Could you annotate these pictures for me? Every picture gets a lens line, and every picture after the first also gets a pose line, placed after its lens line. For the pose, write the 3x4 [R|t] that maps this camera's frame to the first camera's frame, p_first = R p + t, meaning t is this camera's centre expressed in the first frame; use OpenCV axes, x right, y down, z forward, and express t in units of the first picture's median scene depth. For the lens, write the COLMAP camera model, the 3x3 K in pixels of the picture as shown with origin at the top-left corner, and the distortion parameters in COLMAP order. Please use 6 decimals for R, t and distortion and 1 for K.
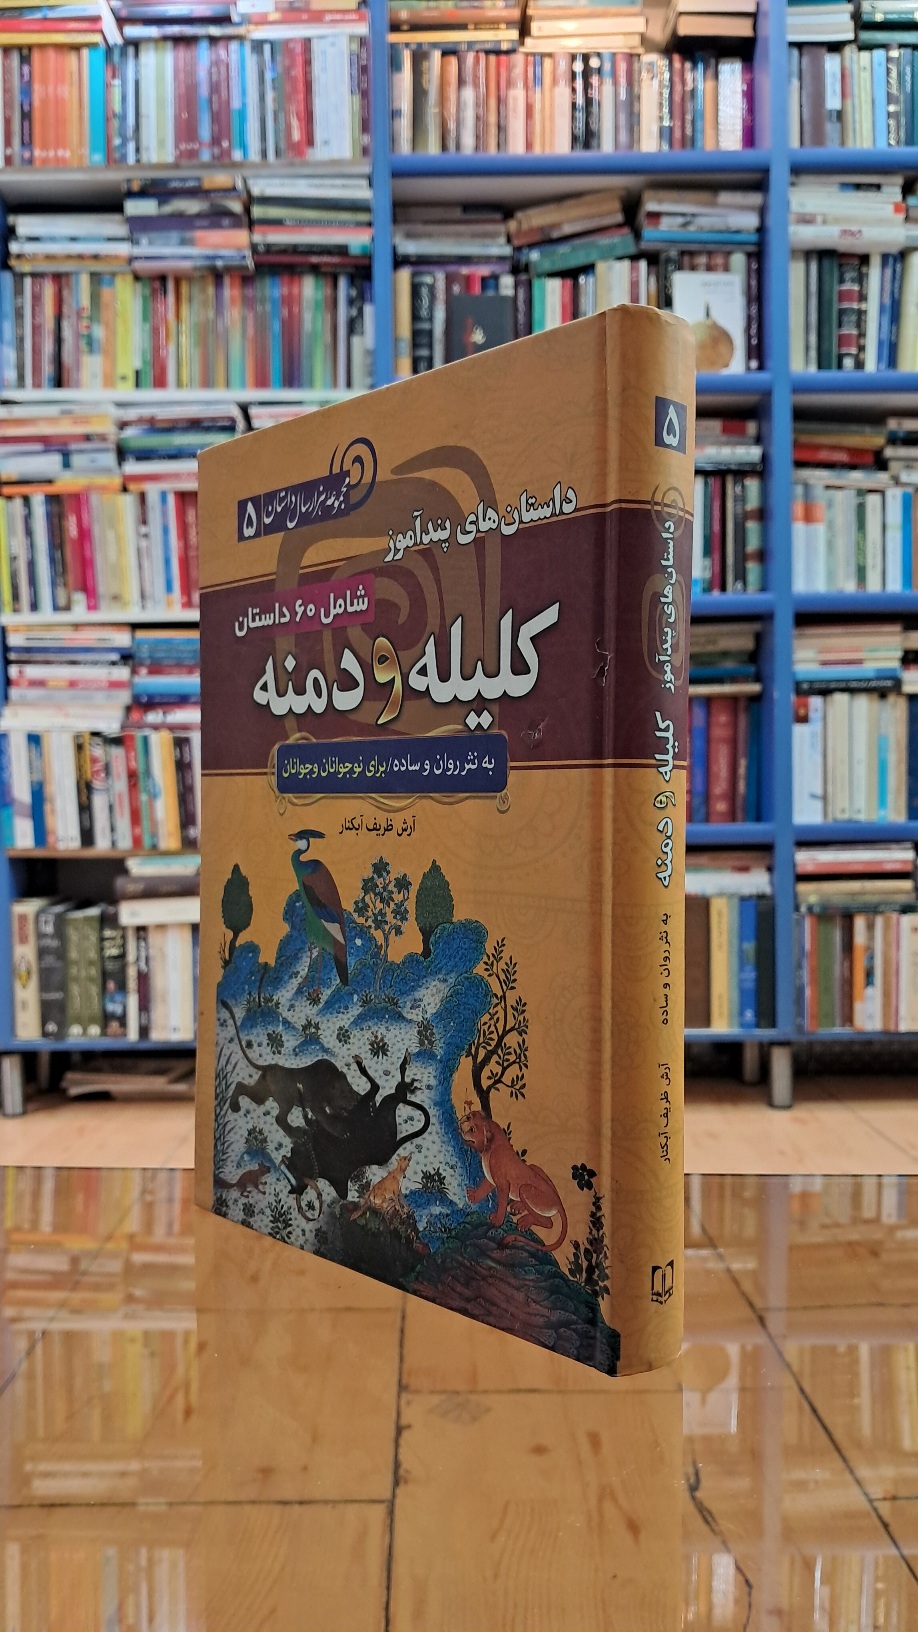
lens RADIAL K [[1356.2, 0, 440.2], [0, 1356.2, 811.7], [0, 0, 1]] dist [-0.011354, 0.022600]
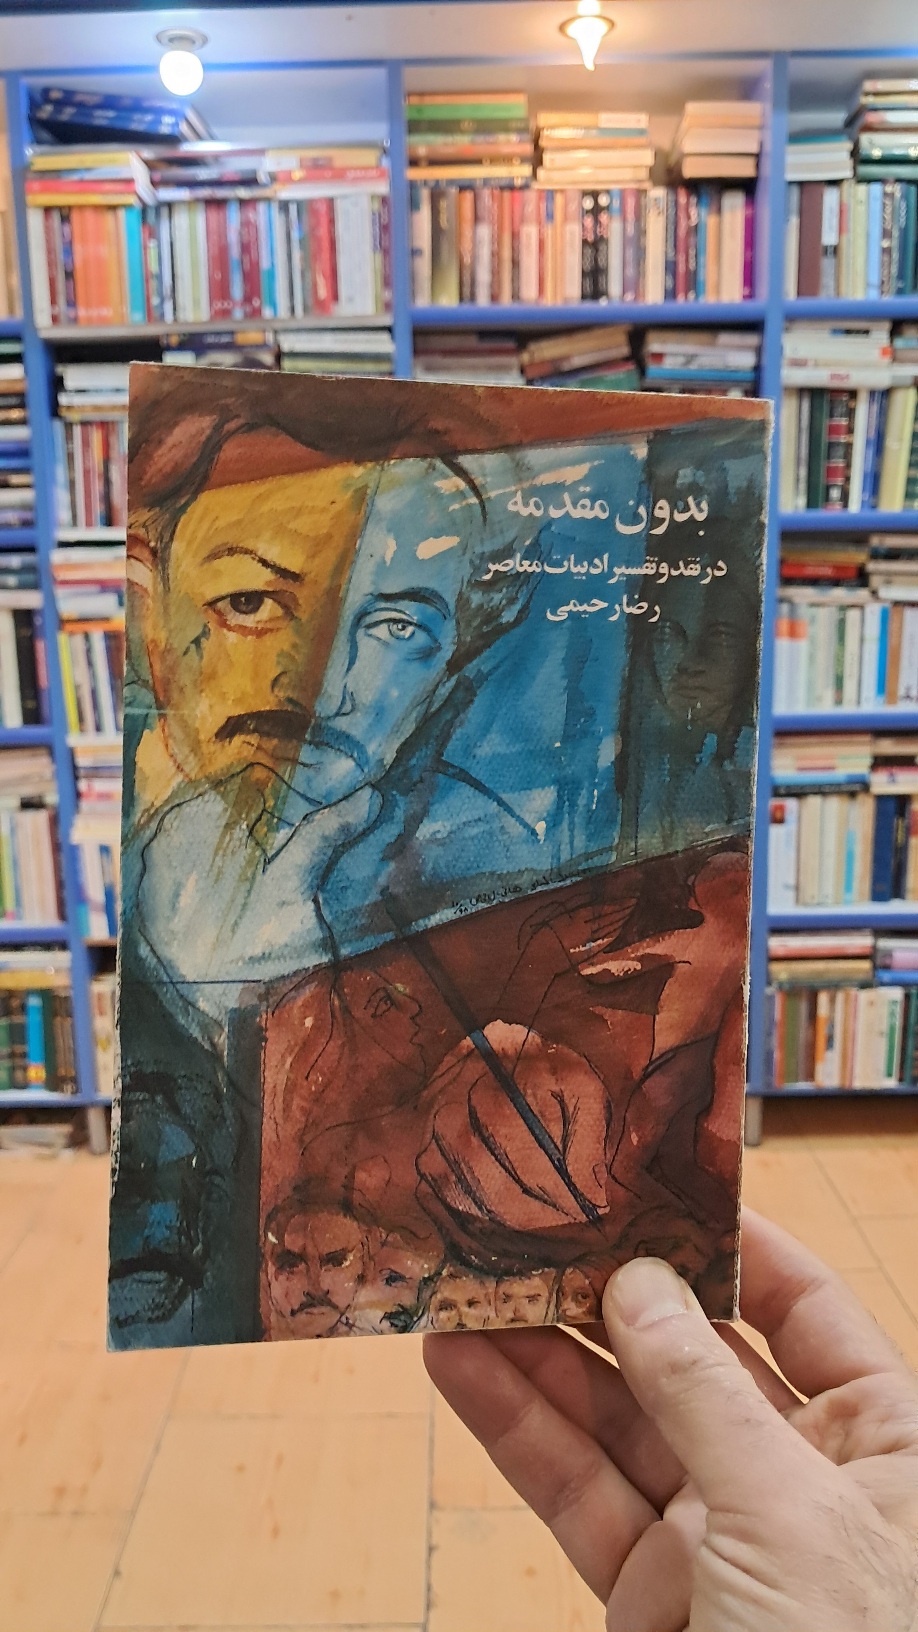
lens RADIAL K [[1356.2, 0, 453.1], [0, 1356.2, 825.6], [0, 0, 1]] dist [-0.011354, 0.022600]
pose [[0.999959, -0.004193, -0.007966, 0.003492], [0.005434, 0.986654, 0.162737, -0.252613], [0.007177, -0.162774, 0.986637, -0.119781]]
